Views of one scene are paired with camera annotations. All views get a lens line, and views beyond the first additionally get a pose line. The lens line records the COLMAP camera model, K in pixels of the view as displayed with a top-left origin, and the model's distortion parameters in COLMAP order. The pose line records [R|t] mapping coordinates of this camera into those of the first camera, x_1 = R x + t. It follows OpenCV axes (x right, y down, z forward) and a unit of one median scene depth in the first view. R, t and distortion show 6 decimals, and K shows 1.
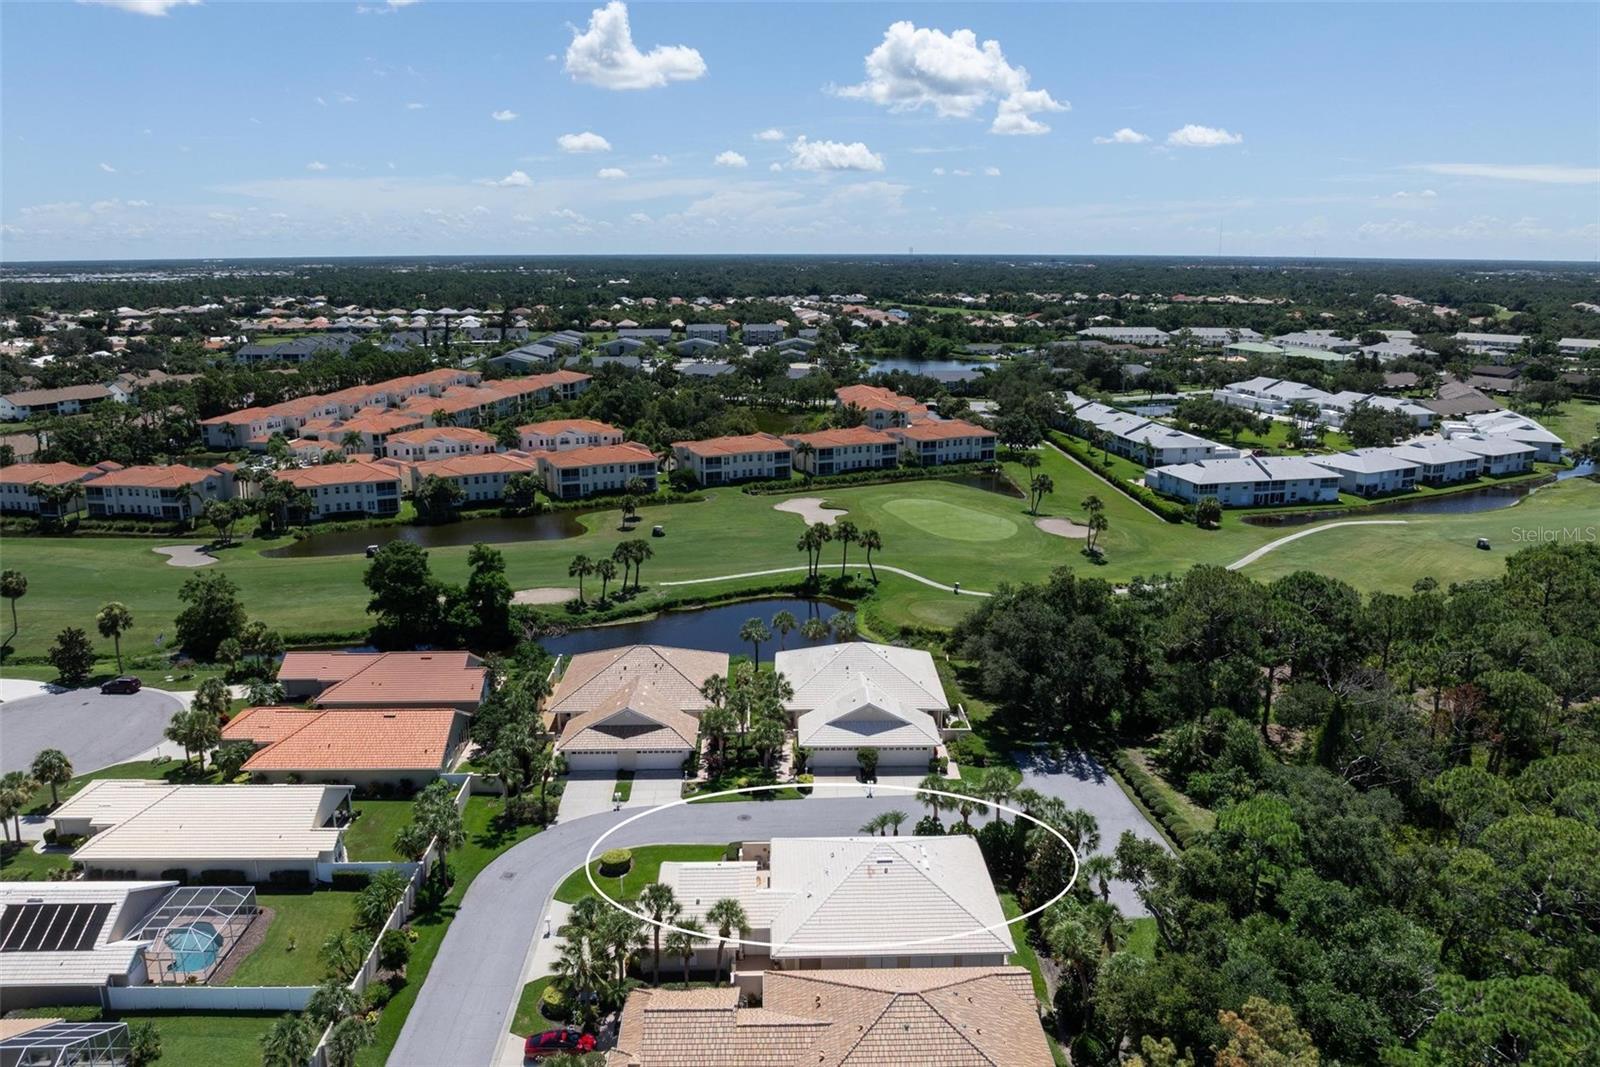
lens RADIAL K [[1124.2, 0, 800.0], [0, 1124.2, 533.5], [0, 0, 1]] dist [-0.039119, -0.001961]
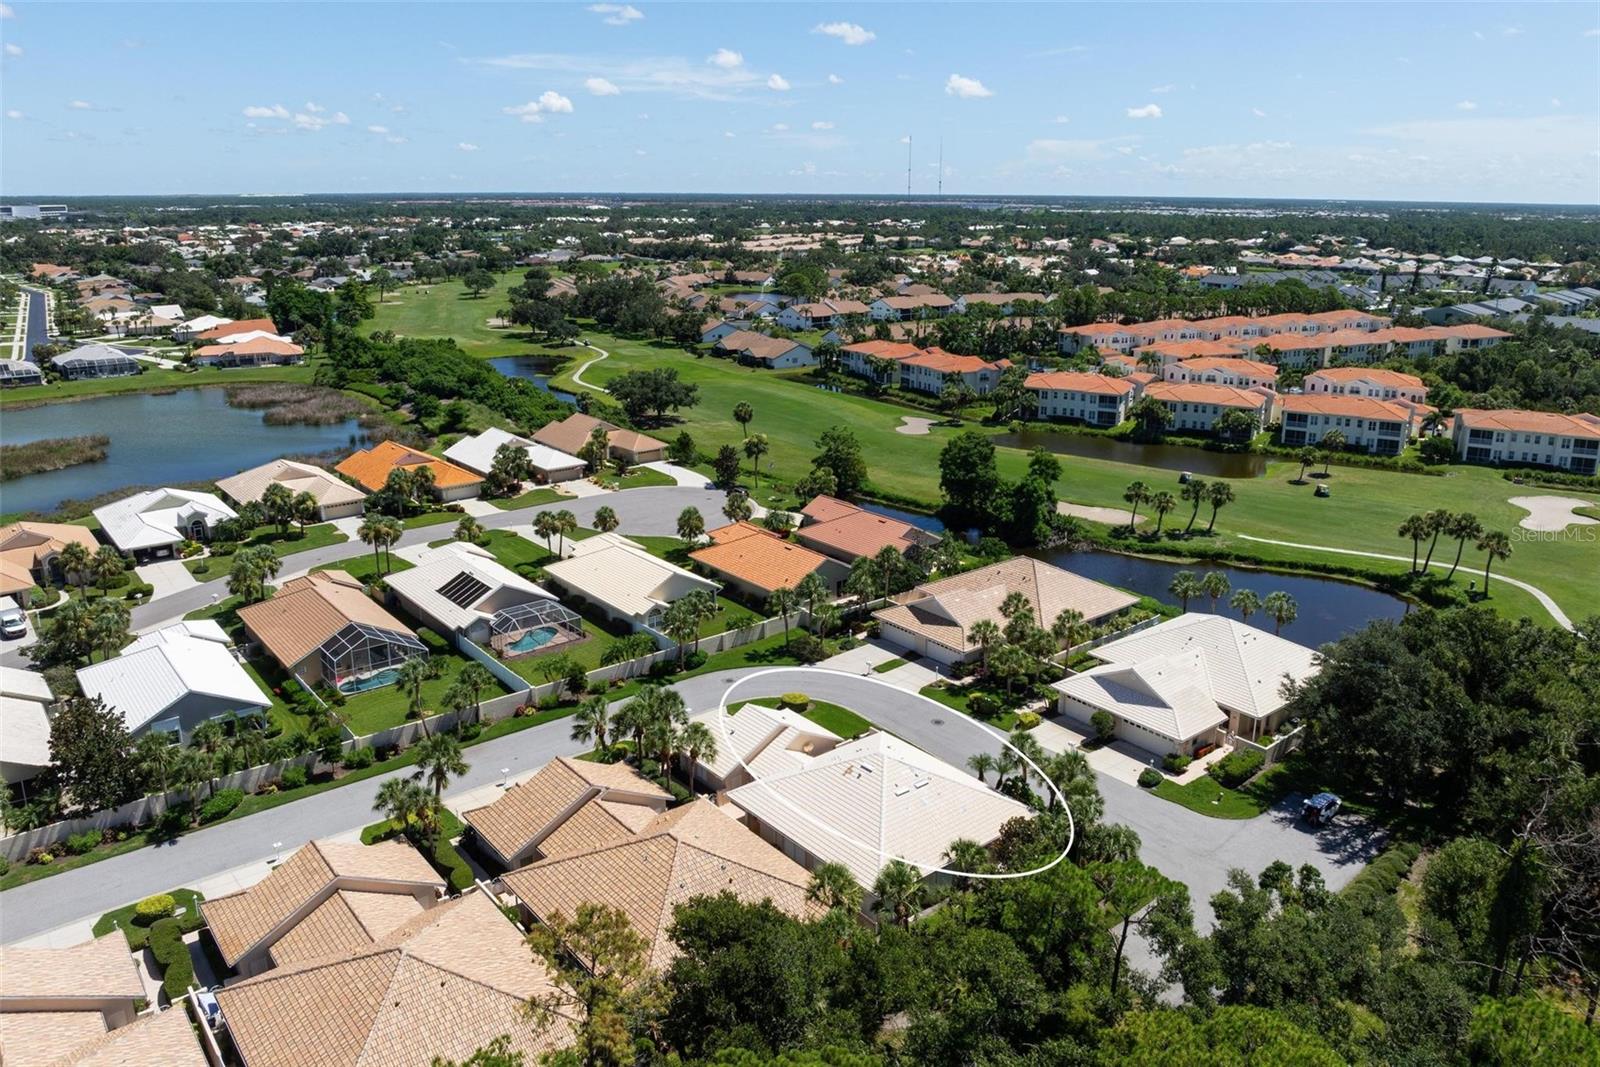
lens RADIAL K [[1101.3, 0, 800.0], [0, 1101.3, 533.5], [0, 0, 1]] dist [-0.038970, -0.001984]
pose [[0.622274, 0.236064, -0.746357, 0.404695], [-0.193810, 0.970222, 0.145281, -0.021988], [0.758428, 0.054247, 0.649496, 0.179001]]
